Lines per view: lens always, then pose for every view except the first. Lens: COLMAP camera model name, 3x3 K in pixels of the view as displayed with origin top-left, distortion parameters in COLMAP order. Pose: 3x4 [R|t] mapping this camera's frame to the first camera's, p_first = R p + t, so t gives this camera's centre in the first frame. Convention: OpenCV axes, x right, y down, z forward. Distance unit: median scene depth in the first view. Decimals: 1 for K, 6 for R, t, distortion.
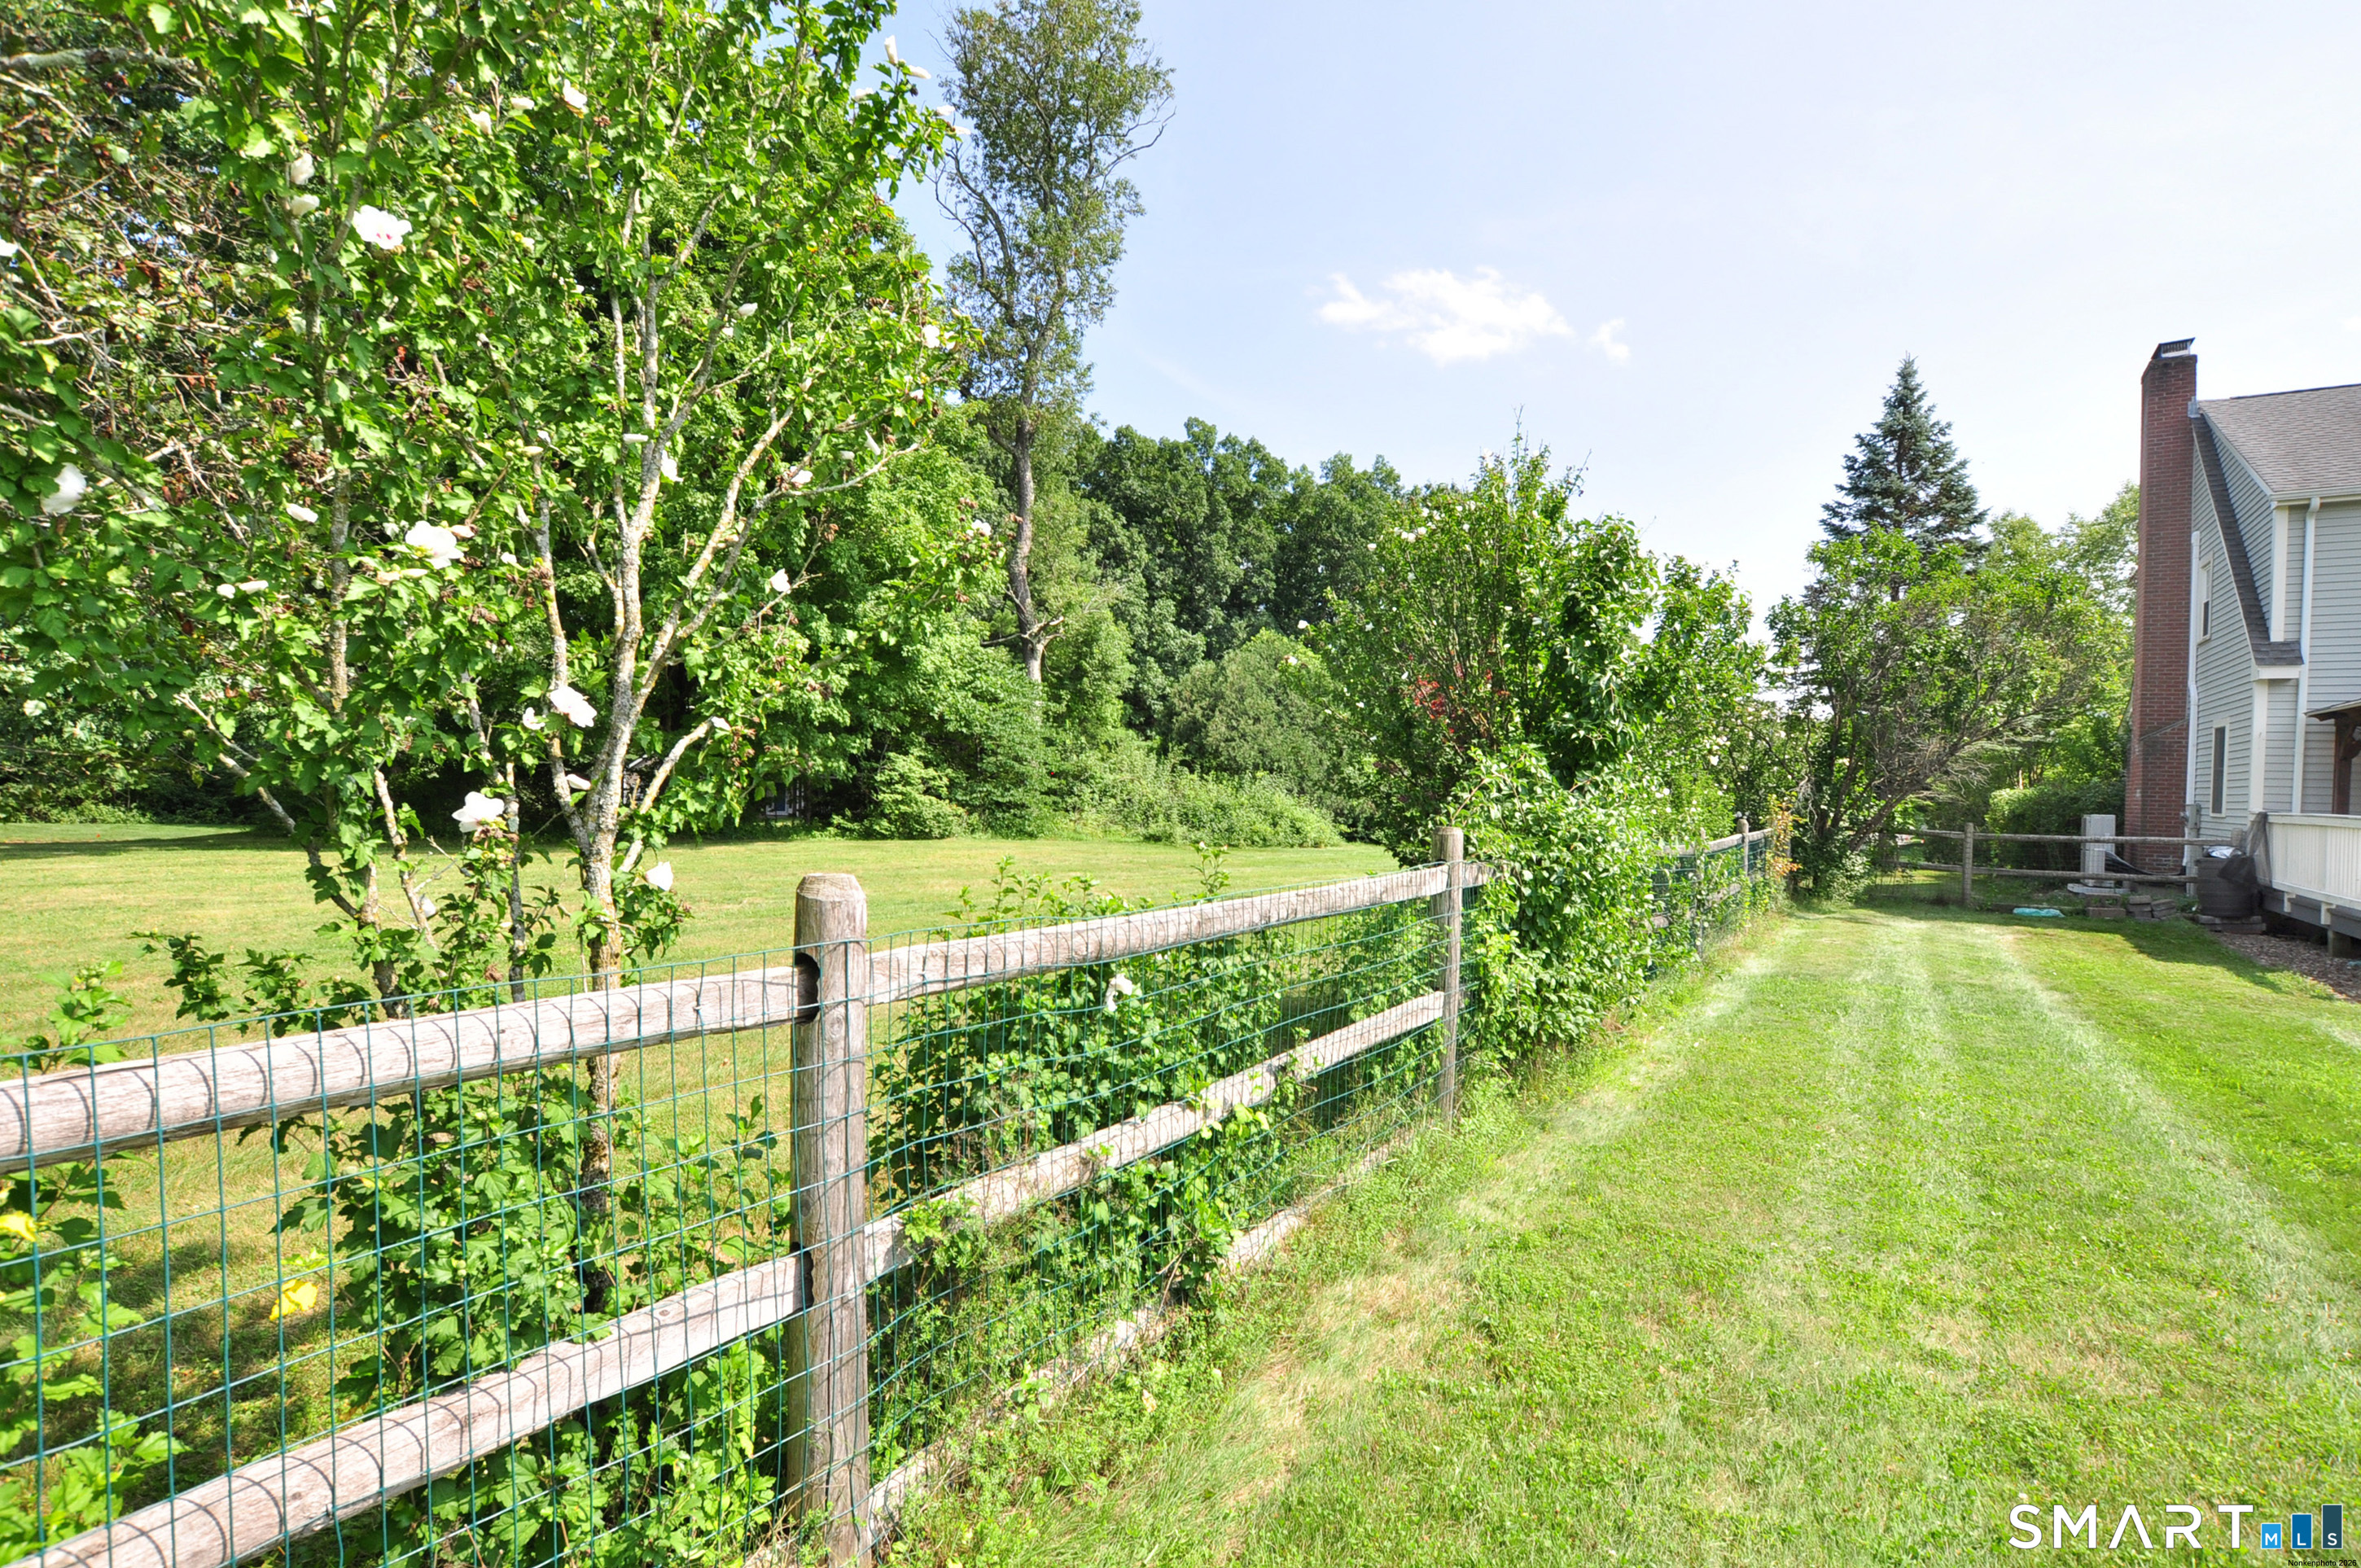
lens RADIAL K [[1115.9, 0, 1180.5], [0, 1115.9, 784.0], [0, 0, 1]] dist [-0.026455, -0.000316]
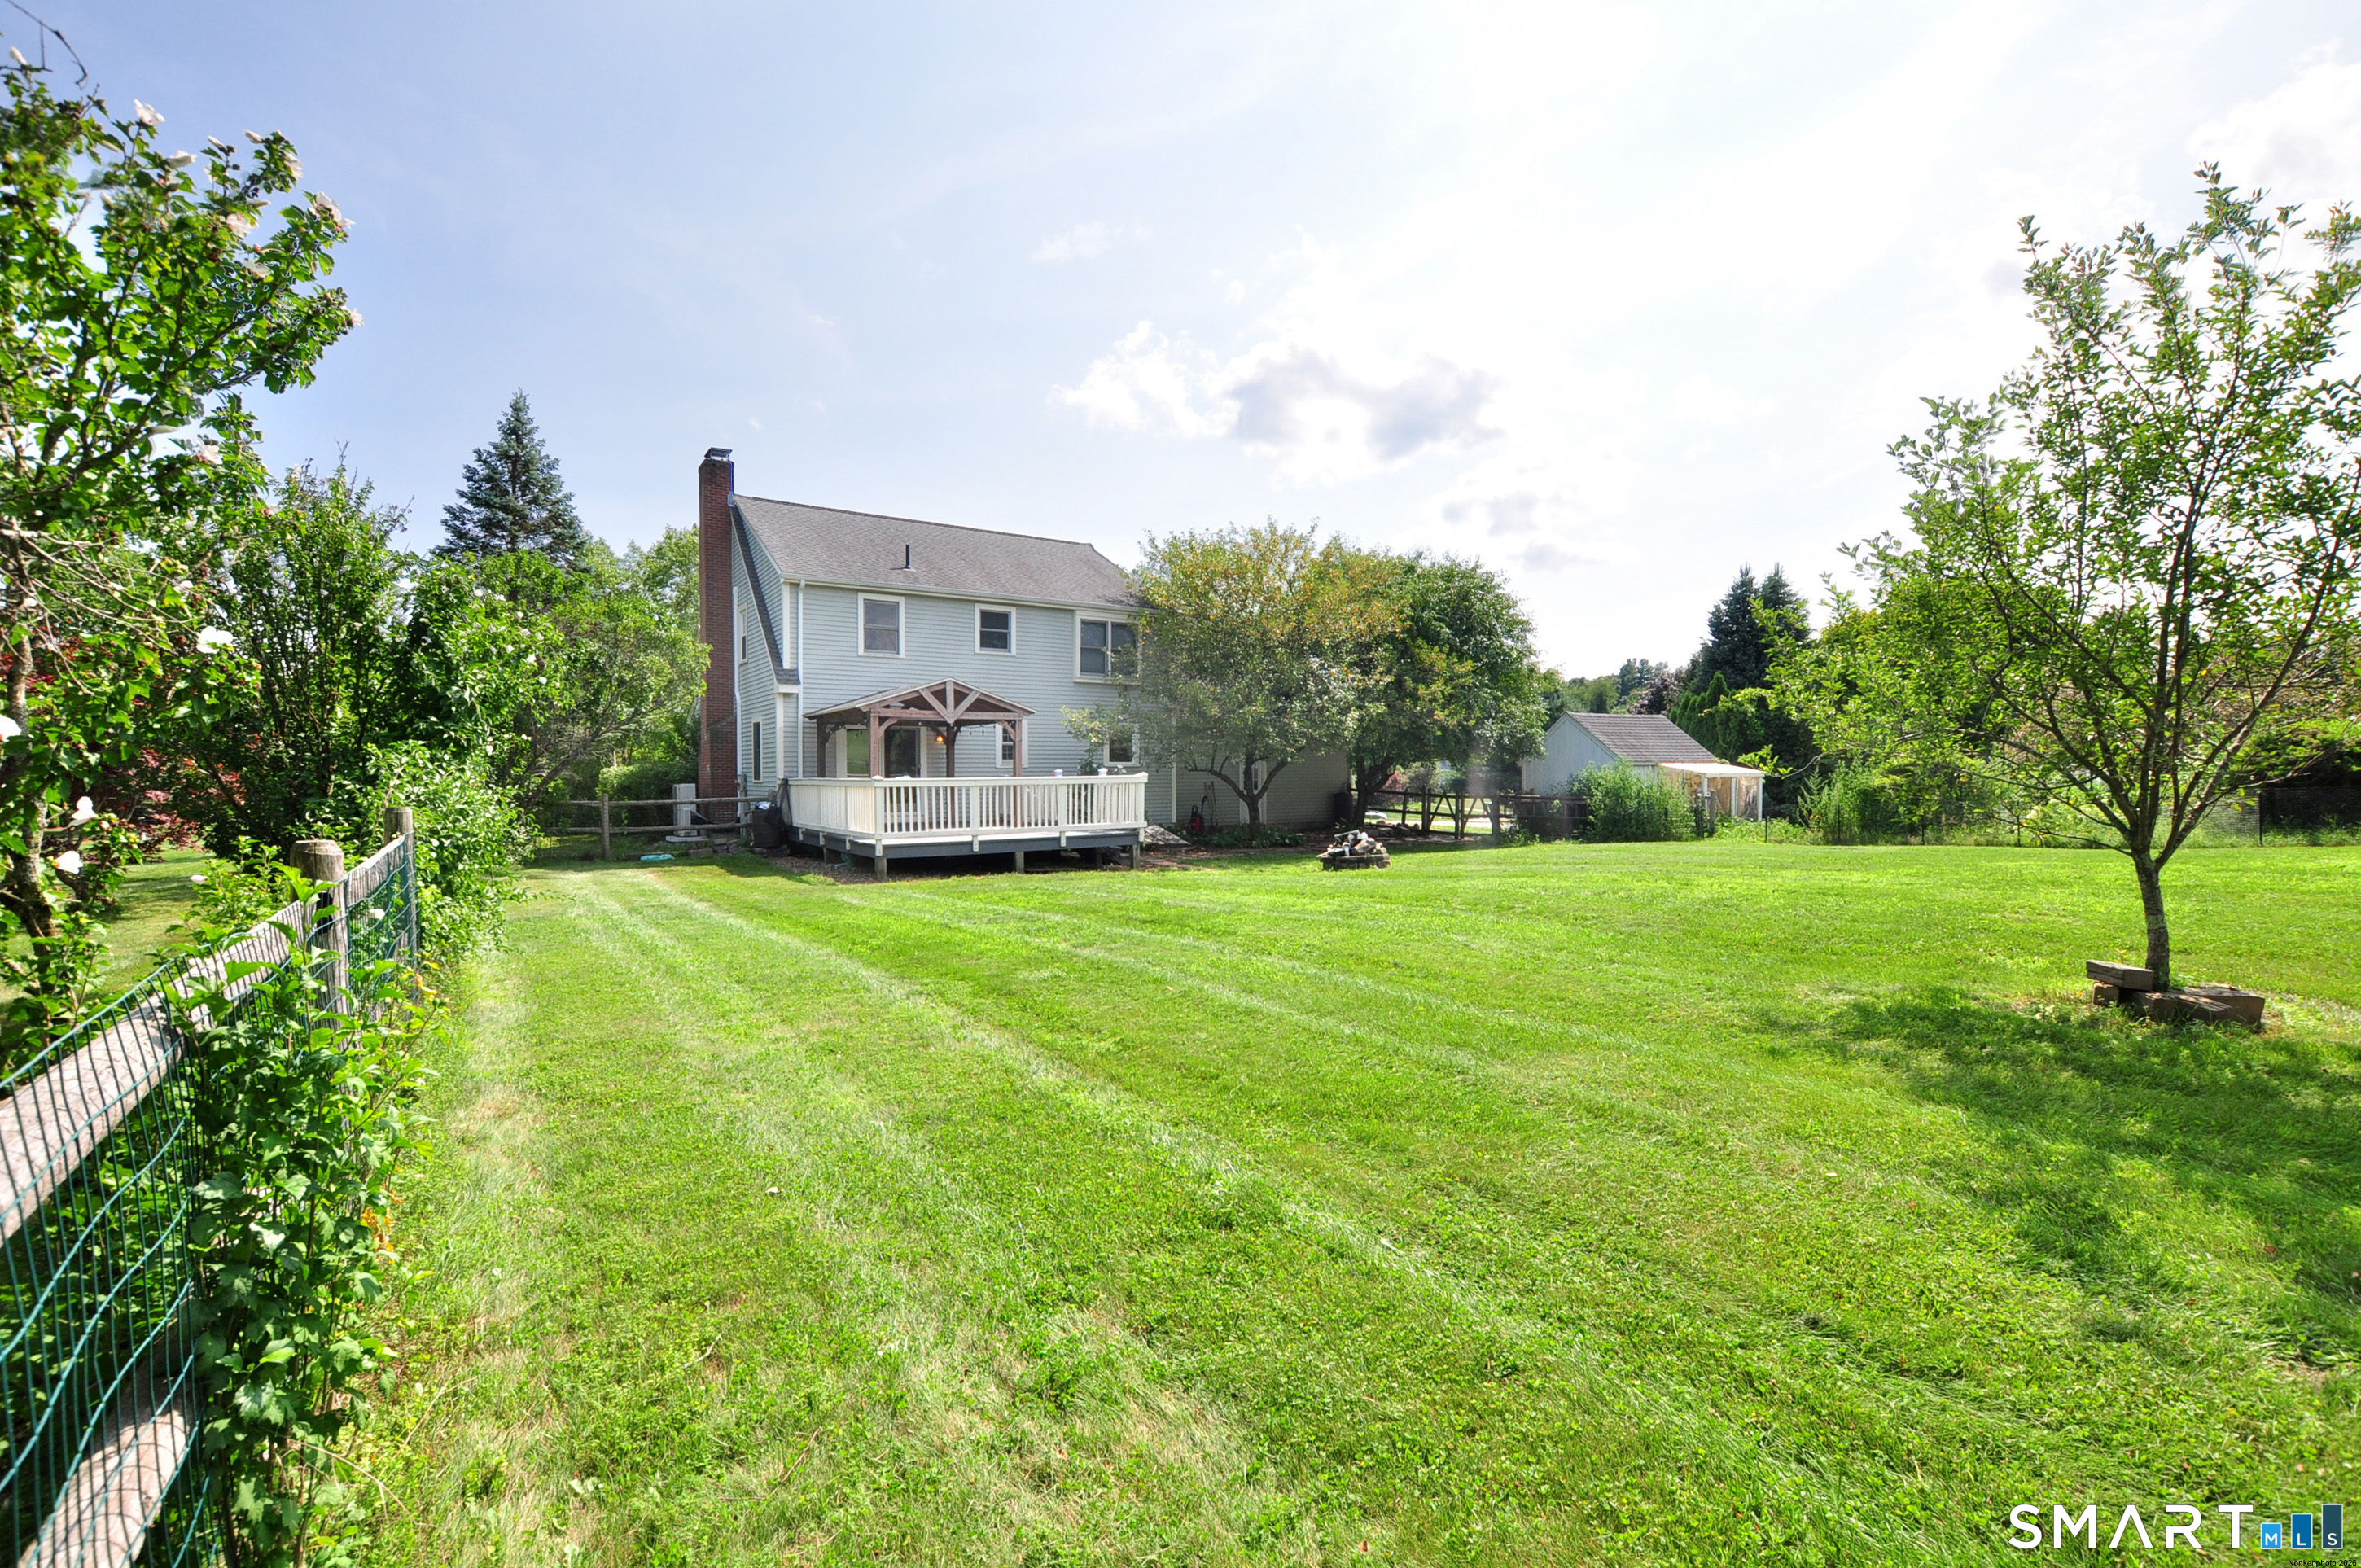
lens RADIAL K [[1022.4, 0, 1180.5], [0, 1022.4, 784.0], [0, 0, 1]] dist [0.000156, 0.000005]
pose [[0.378651, -0.034548, 0.924895, -0.110256], [0.014826, 0.999401, 0.031261, -0.002649], [-0.925421, 0.001875, 0.378936, -0.063030]]
